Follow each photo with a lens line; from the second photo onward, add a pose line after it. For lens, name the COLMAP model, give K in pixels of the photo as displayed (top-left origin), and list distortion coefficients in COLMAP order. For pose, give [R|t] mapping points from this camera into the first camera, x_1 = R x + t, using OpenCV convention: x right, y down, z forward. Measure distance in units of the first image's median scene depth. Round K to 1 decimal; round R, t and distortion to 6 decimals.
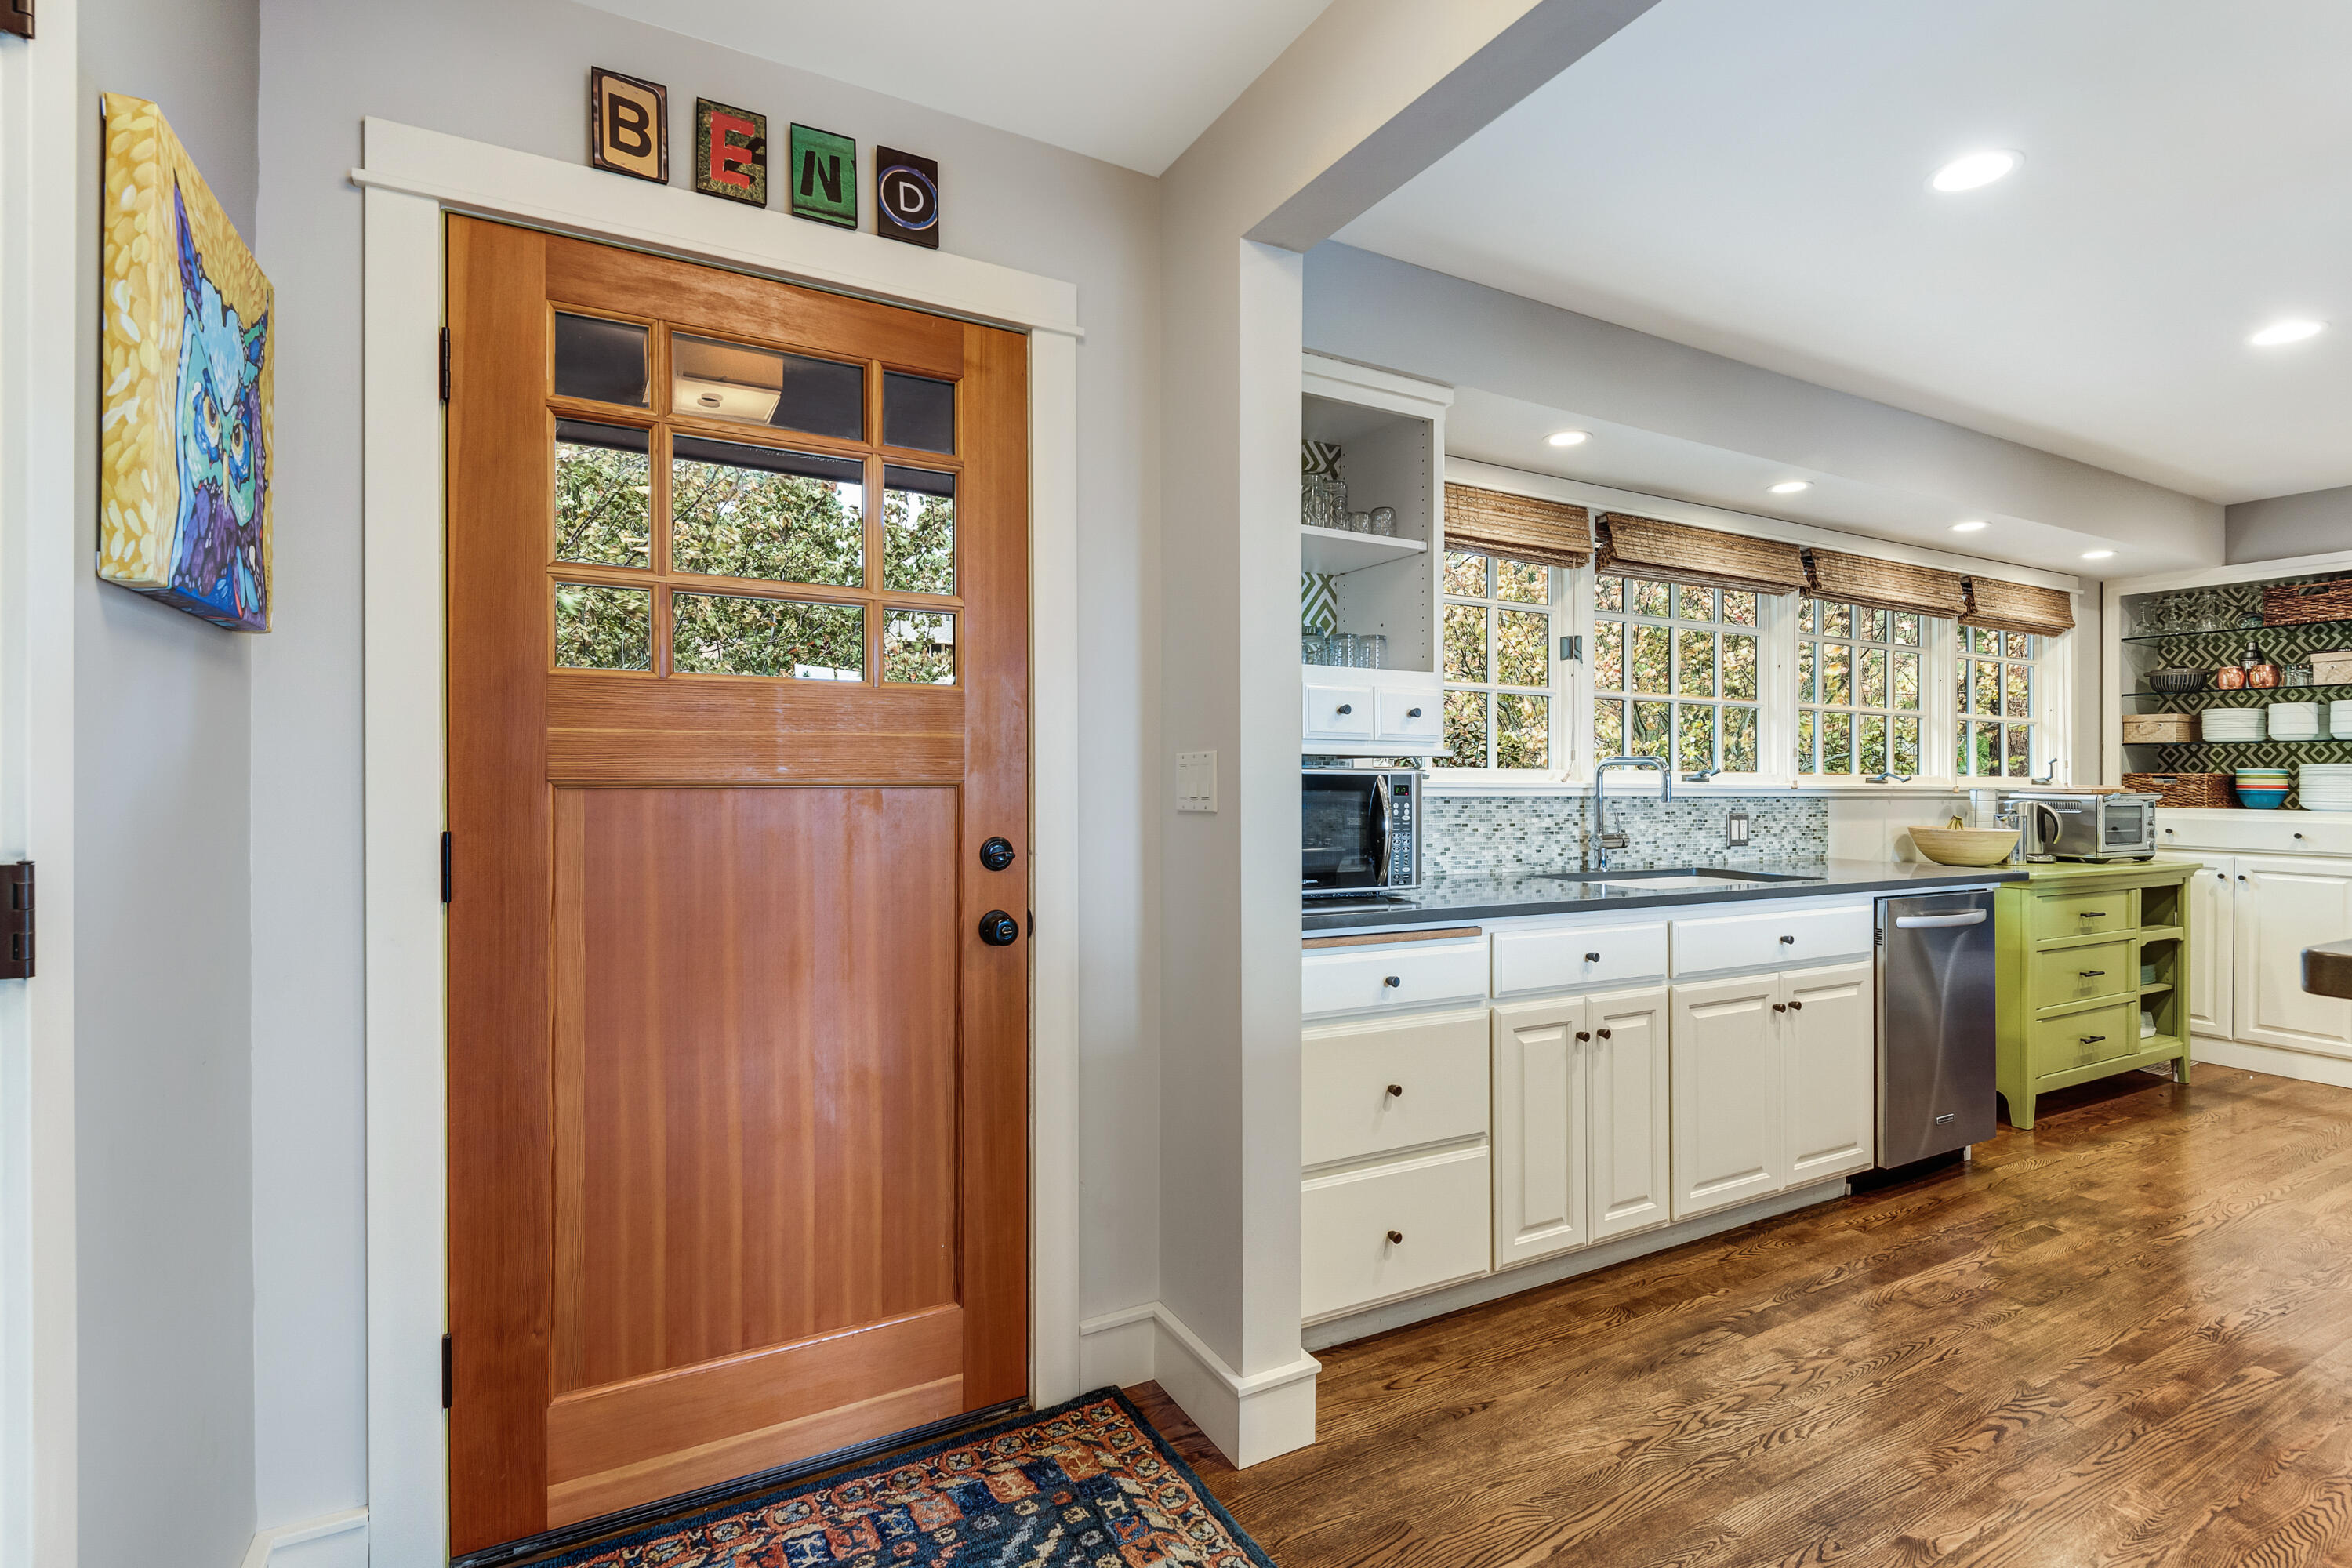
lens RADIAL K [[1104.7, 0, 1188.7], [0, 1104.7, 796.7], [0, 0, 1]] dist [0.014519, -0.007745]
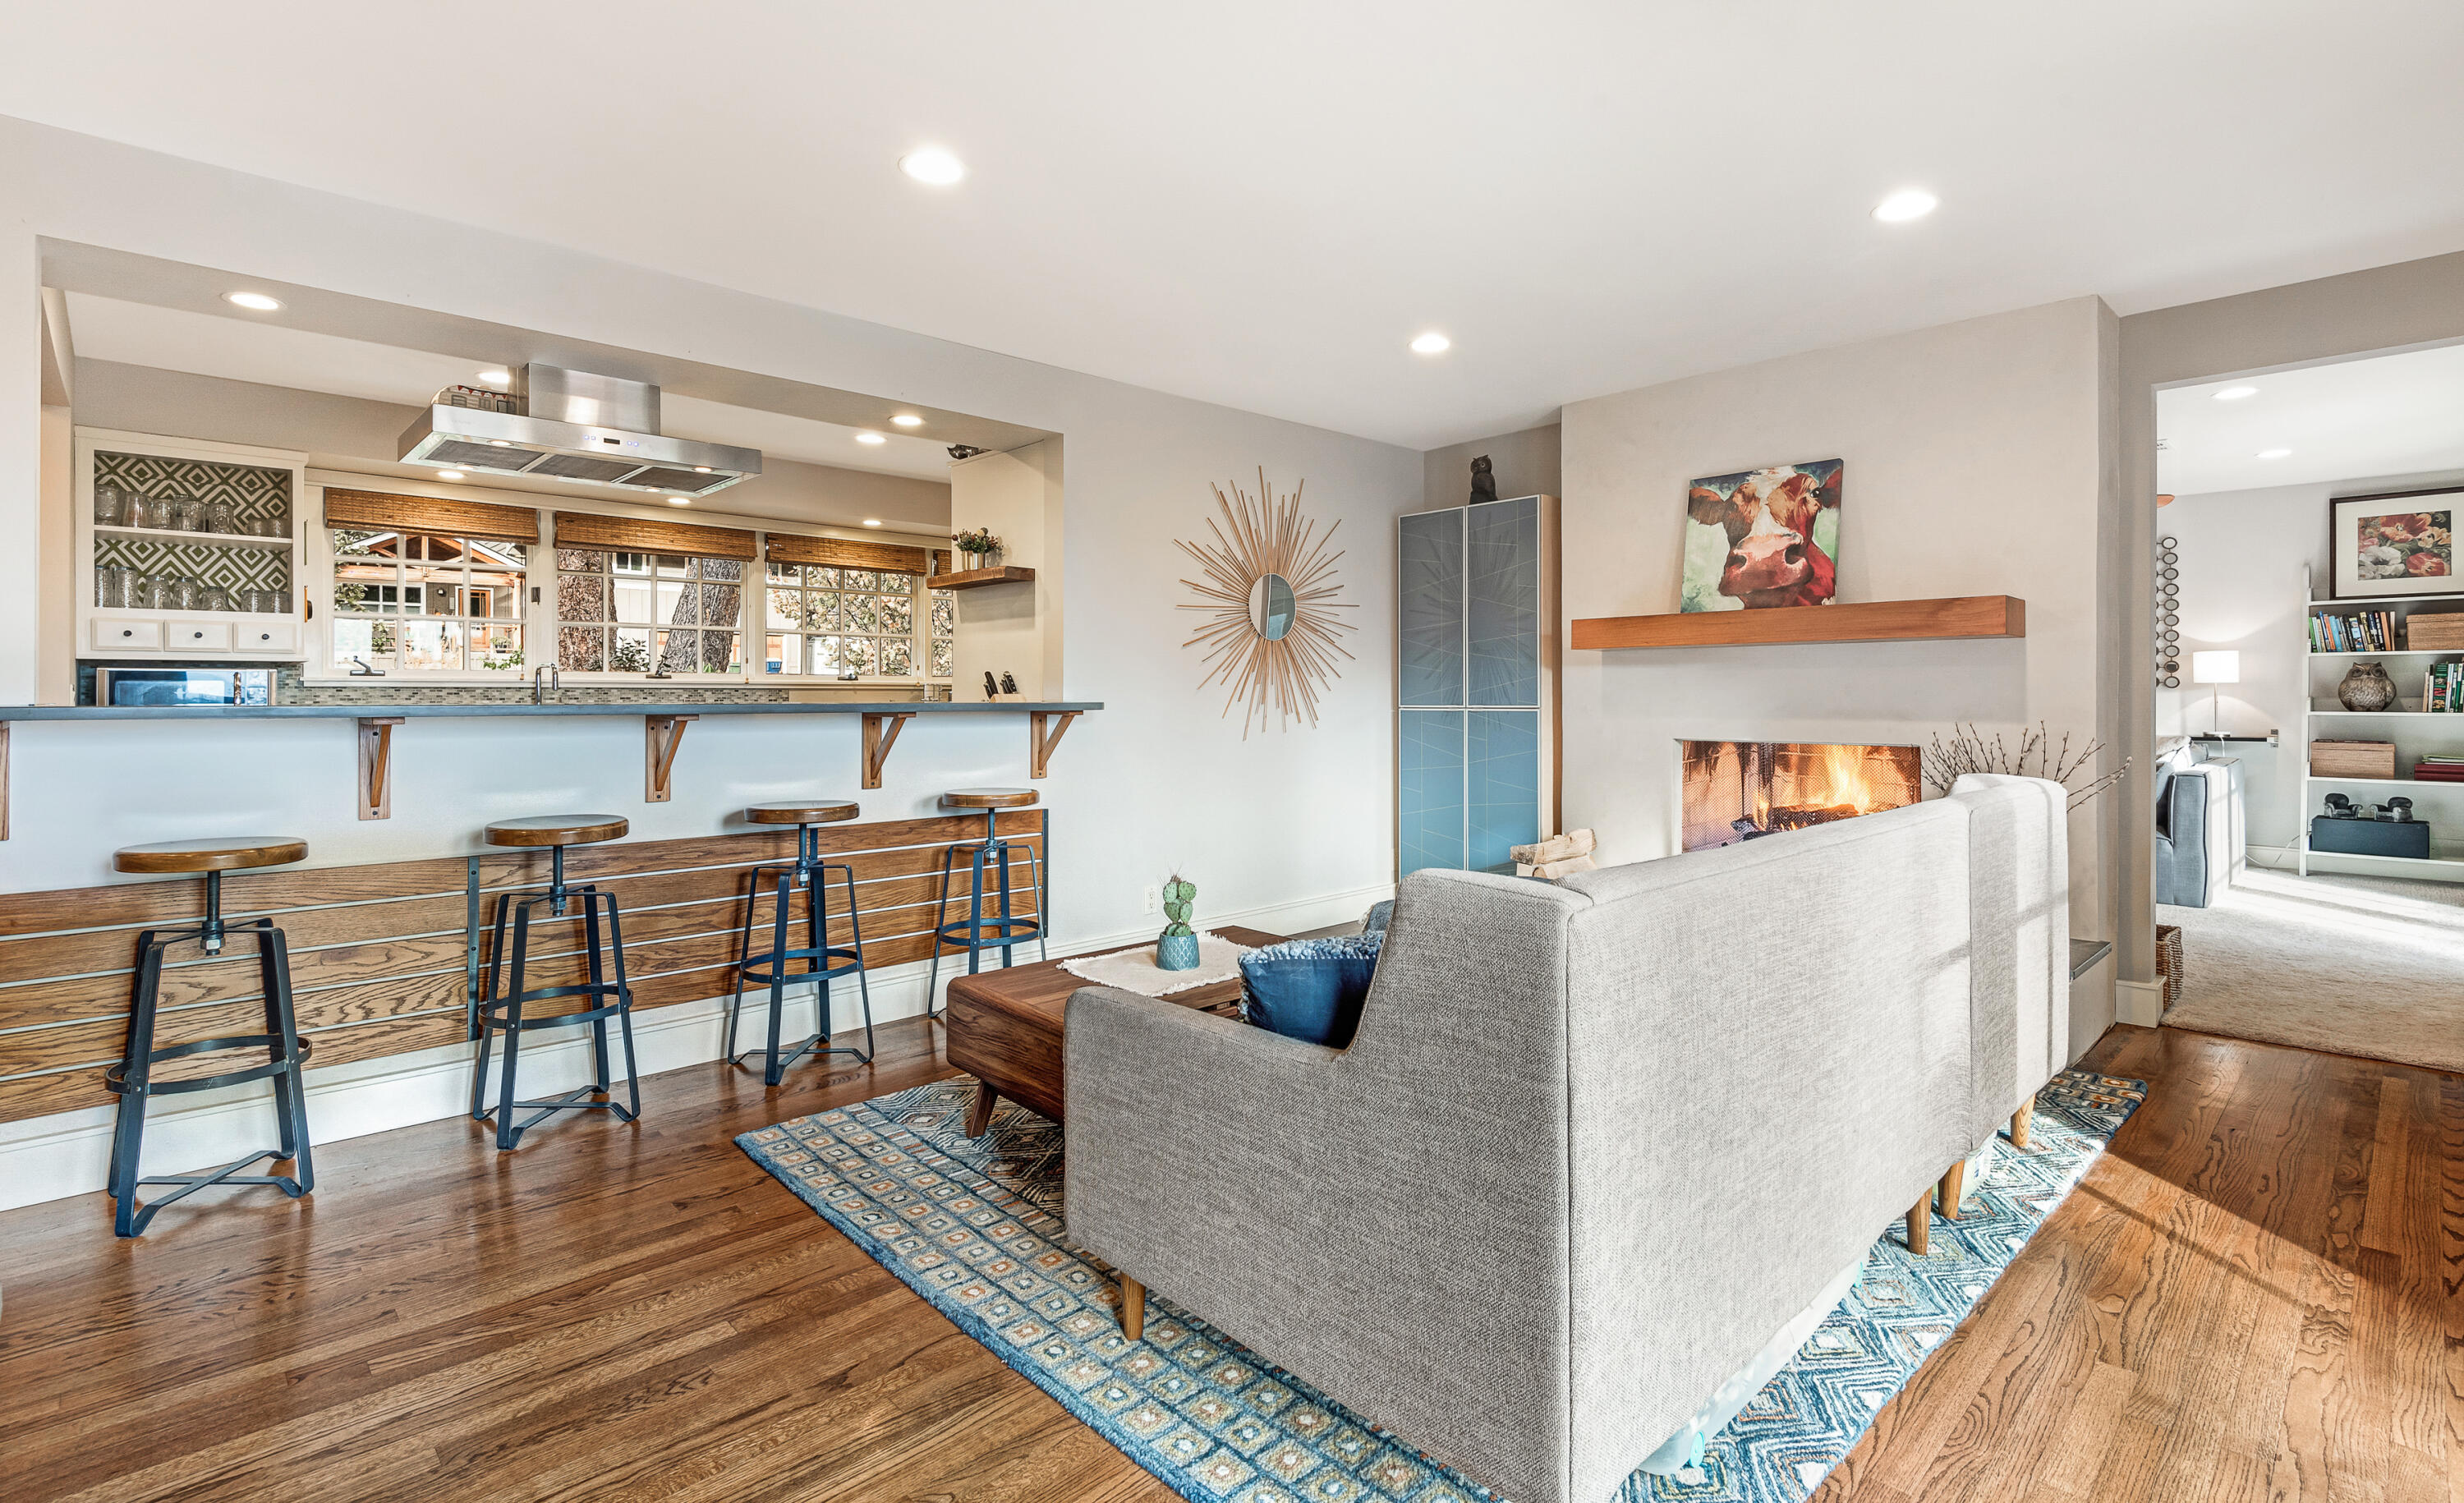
lens RADIAL K [[1143.9, 0, 1244.1], [0, 1143.9, 702.8], [0, 0, 1]] dist [0.004161, 0.000256]
pose [[0.966064, -0.006449, 0.258221, 0.705462], [0.007360, 0.999970, -0.002560, 0.025916], [-0.258197, 0.004373, 0.966083, -0.668649]]
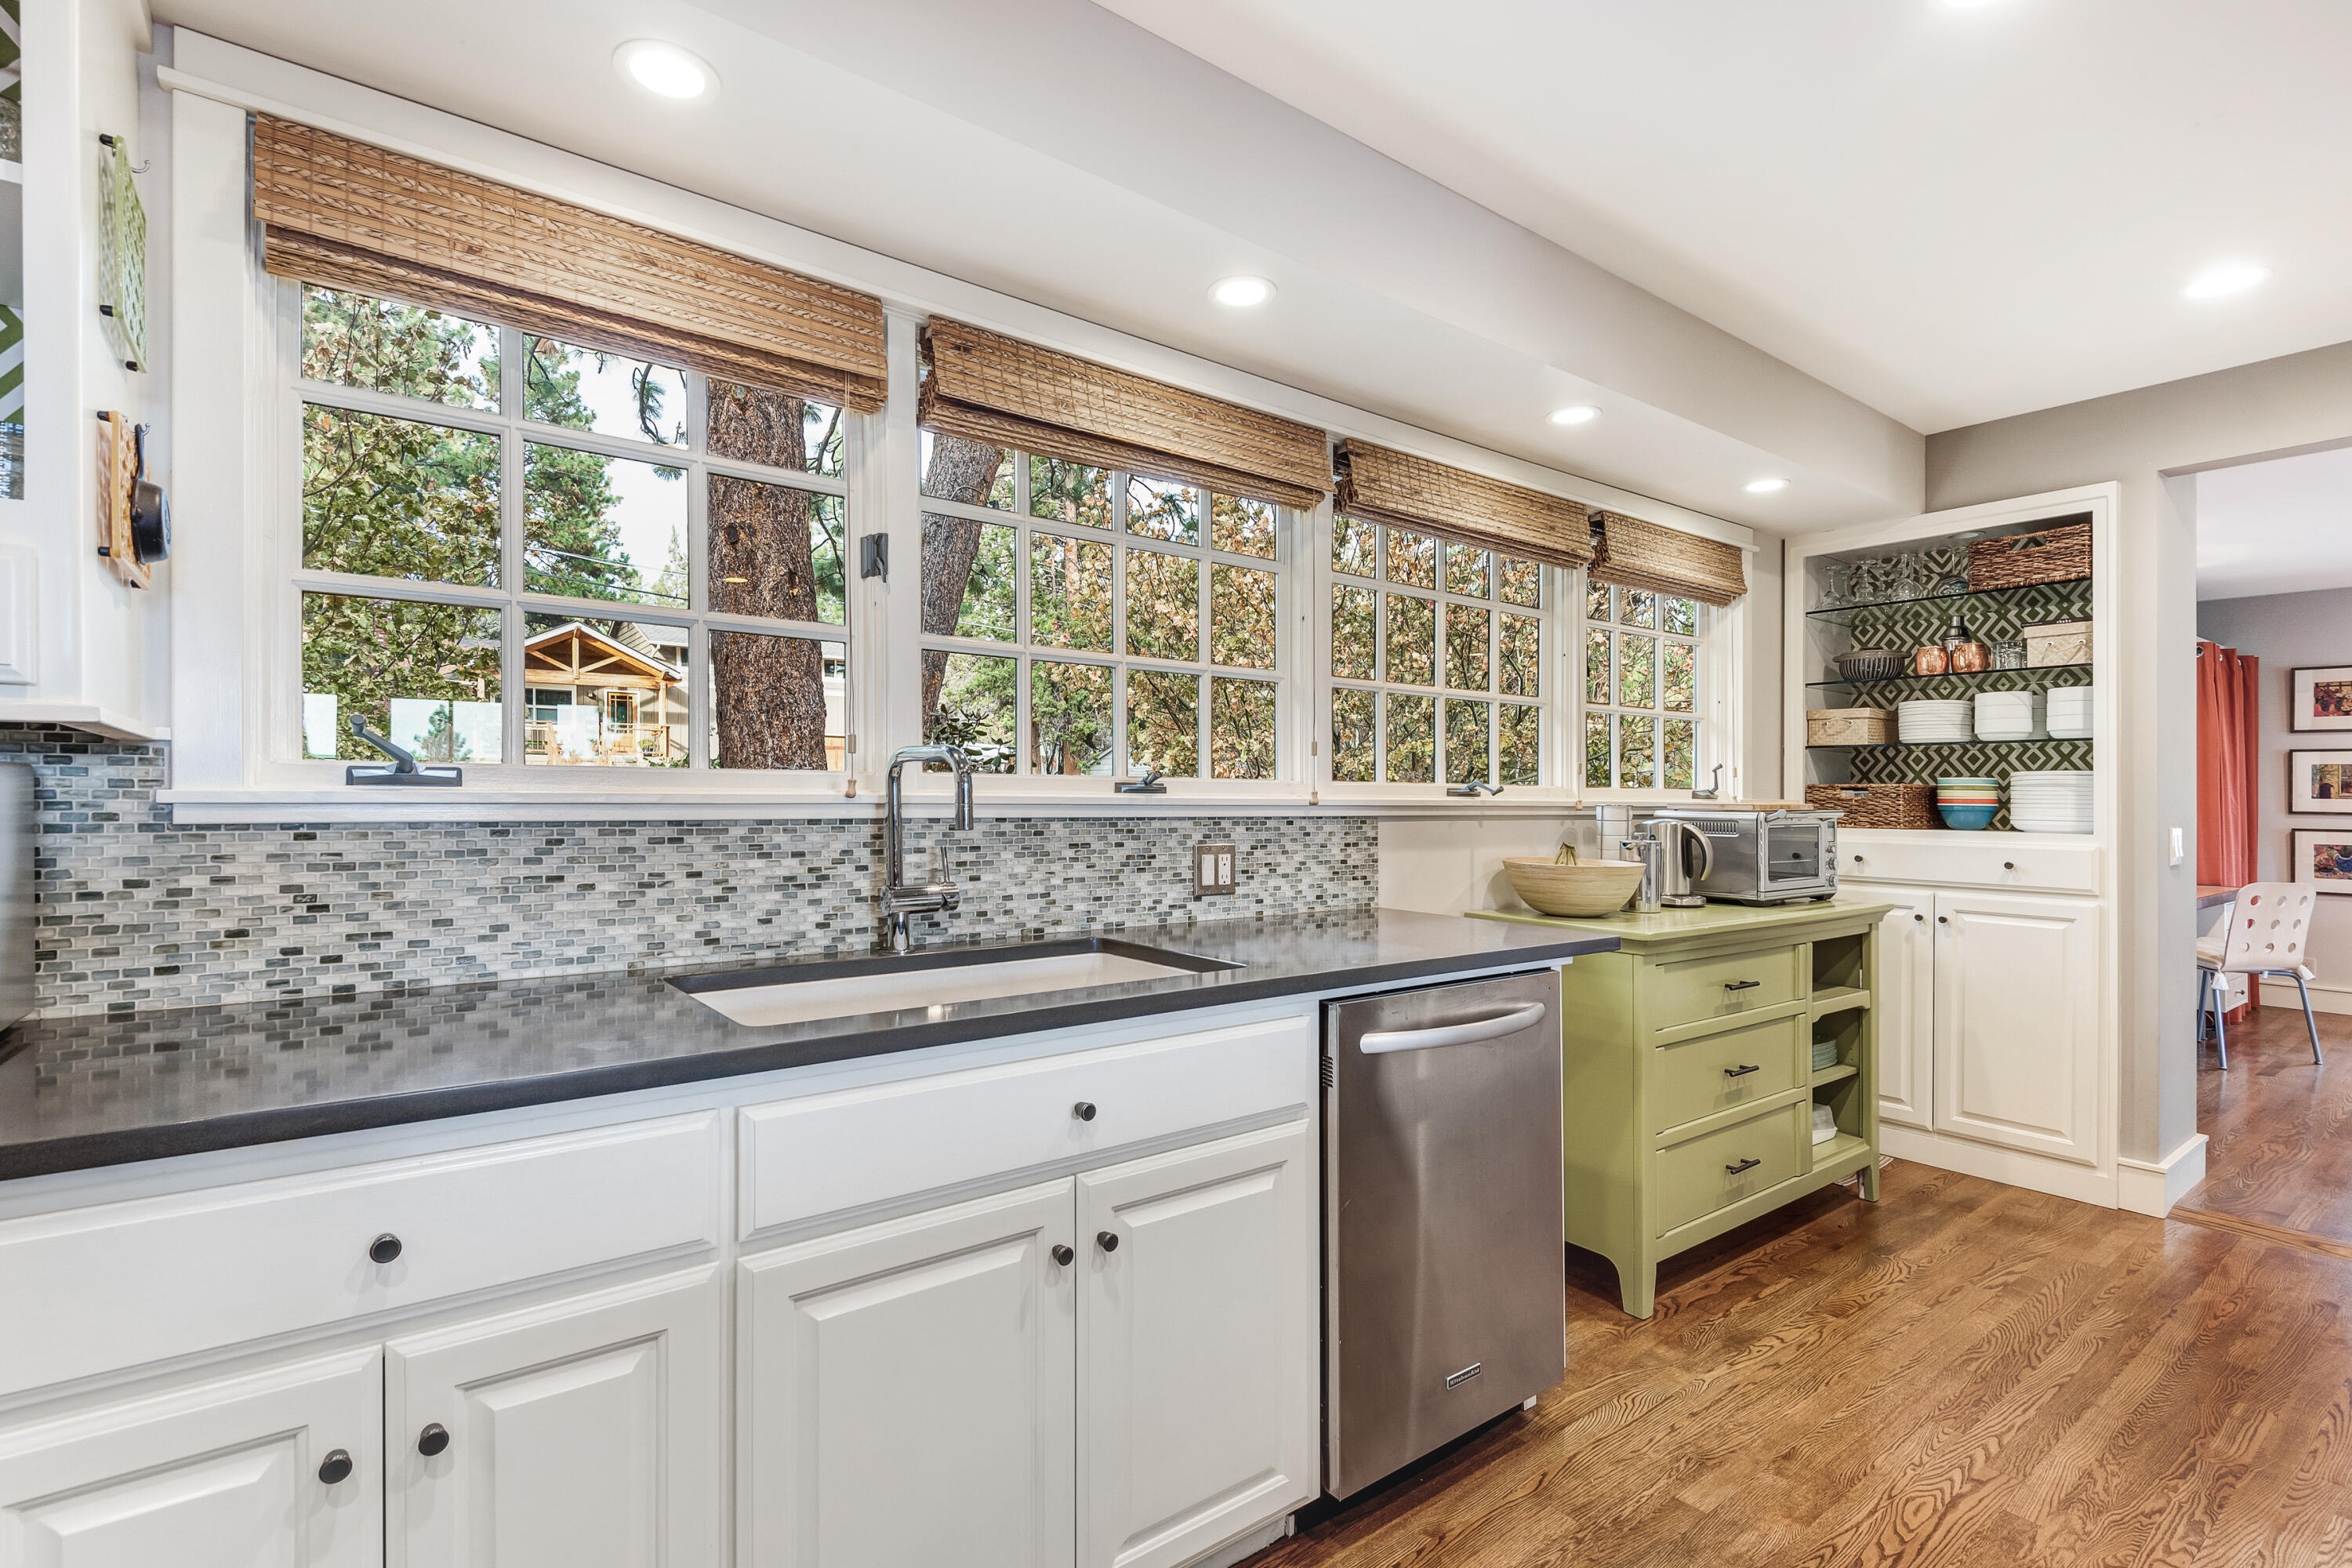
lens RADIAL K [[1092.4, 0, 1180.9], [0, 1092.4, 814.5], [0, 0, 1]] dist [0.045893, -0.023814]
pose [[0.989874, -0.002373, 0.141928, 0.328689], [0.001990, 0.999994, 0.002843, -0.003038], [-0.141934, -0.002531, 0.989873, 0.327007]]
